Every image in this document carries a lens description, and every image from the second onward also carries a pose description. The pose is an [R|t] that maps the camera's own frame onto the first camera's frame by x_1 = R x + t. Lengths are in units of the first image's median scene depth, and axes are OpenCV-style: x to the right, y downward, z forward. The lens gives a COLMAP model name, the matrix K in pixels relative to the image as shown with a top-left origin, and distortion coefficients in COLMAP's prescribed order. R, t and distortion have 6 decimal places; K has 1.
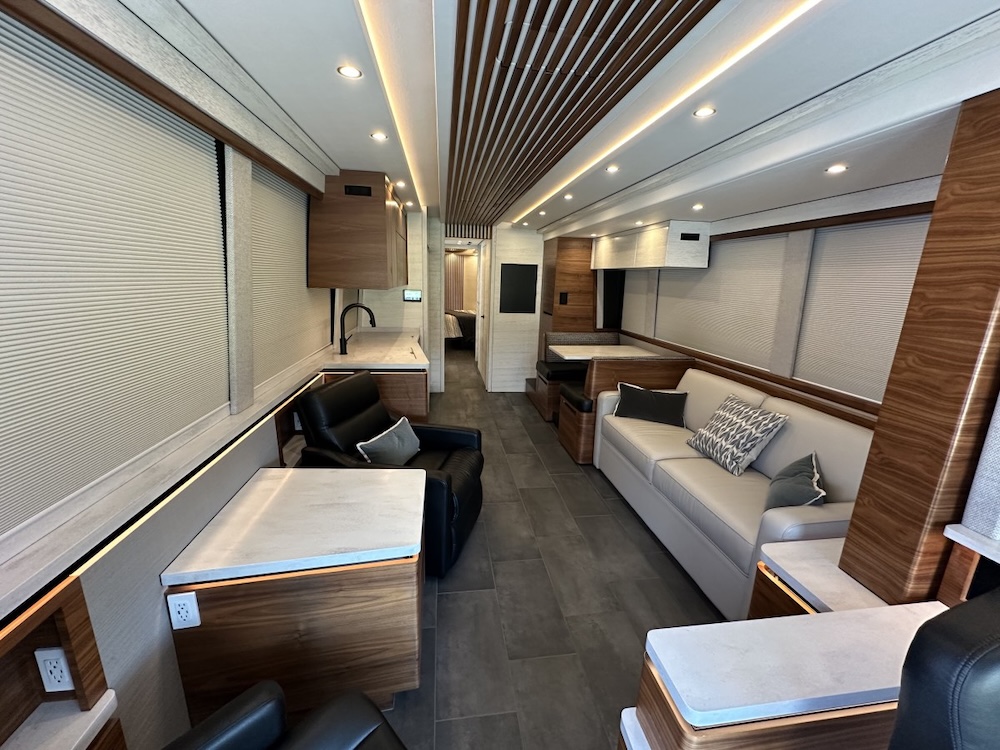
lens RADIAL K [[396.2, 0, 499.4], [0, 396.2, 374.4], [0, 0, 1]] dist [-0.001915, 0.000097]
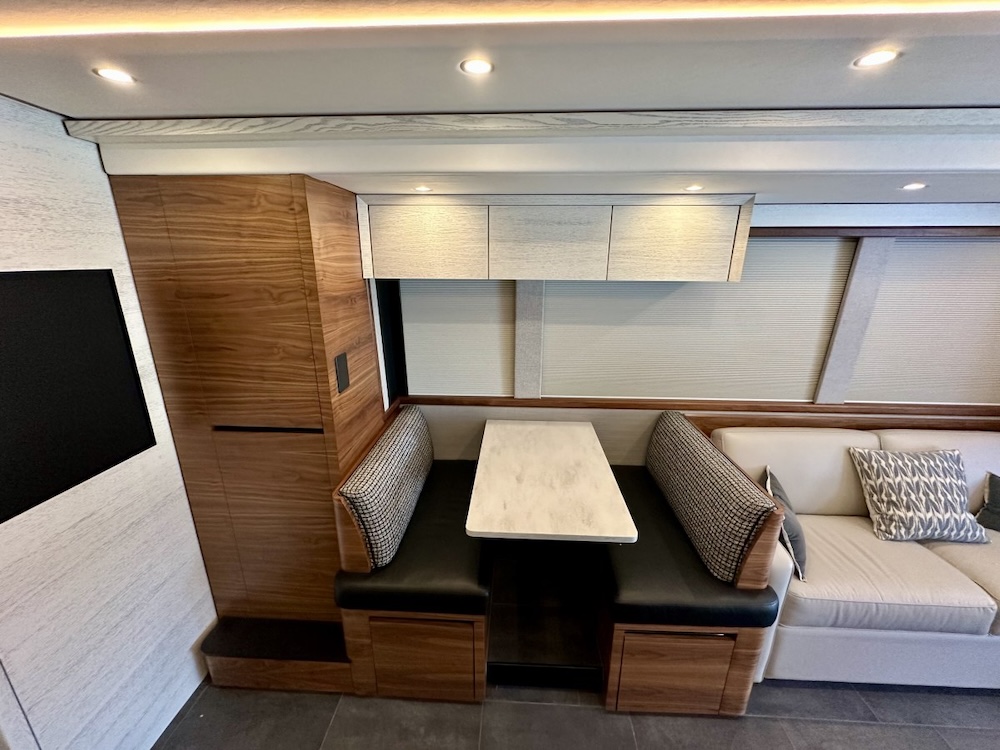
lens RADIAL K [[396.2, 0, 493.9], [0, 396.2, 374.1], [0, 0, 1]] dist [-0.001915, 0.000097]
pose [[0.193783, -0.305632, 0.932222, -0.246669], [0.235022, 0.937027, 0.258353, -0.492819], [-0.952477, 0.169028, 0.253410, 1.586519]]
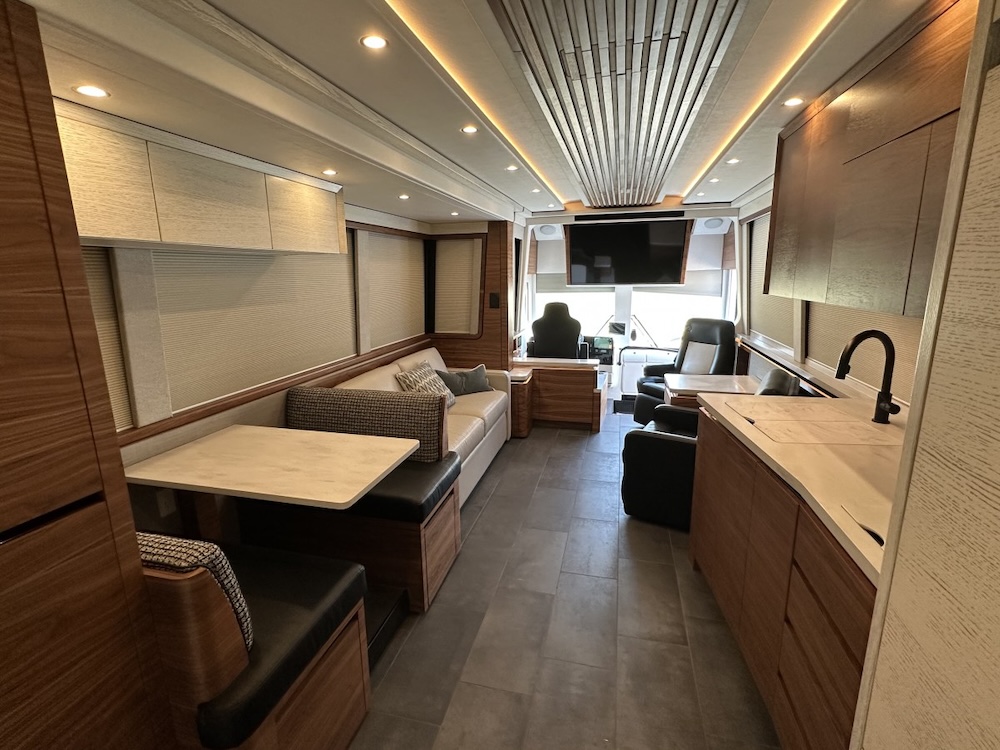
lens RADIAL K [[476.6, 0, 497.2], [0, 476.6, 378.6], [0, 0, 1]] dist [-0.004875, 0.000273]
pose [[-0.924001, -0.100764, 0.368876, -0.187399], [0.075375, 0.897736, 0.434038, -0.549199], [-0.374889, 0.428855, -0.821913, 2.197314]]
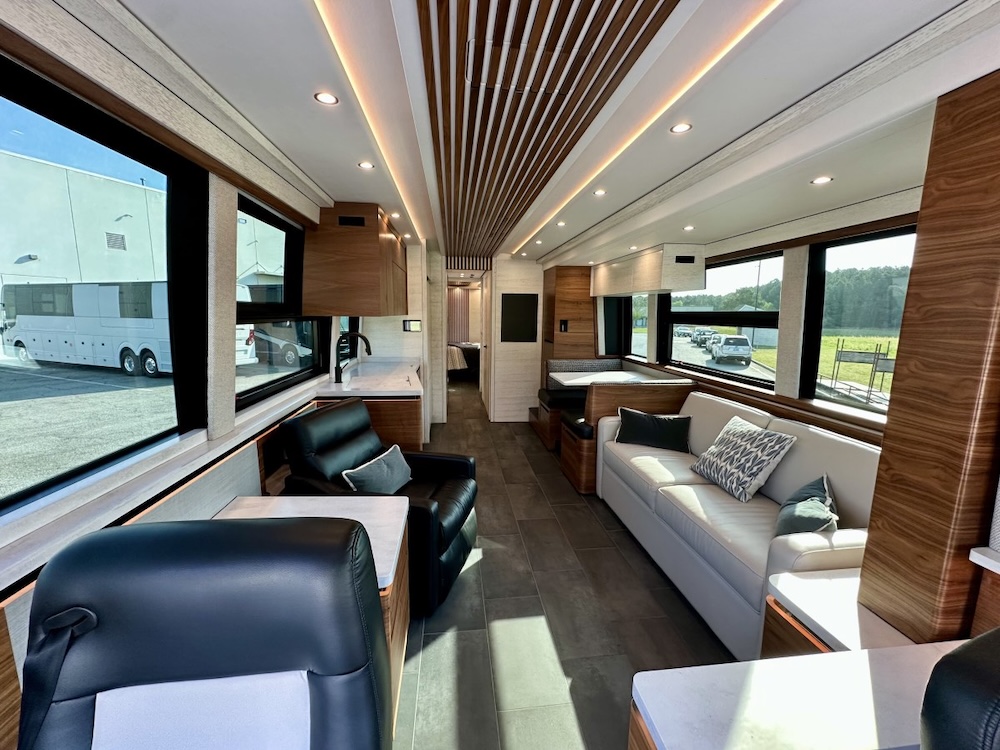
lens RADIAL K [[396.2, 0, 499.2], [0, 396.2, 374.6], [0, 0, 1]] dist [-0.001915, 0.000097]
pose [[0.999523, -0.016678, -0.025974, 0.046539], [0.014443, 0.996363, -0.083979, 0.023703], [0.027280, 0.083564, 0.996129, 0.025475]]
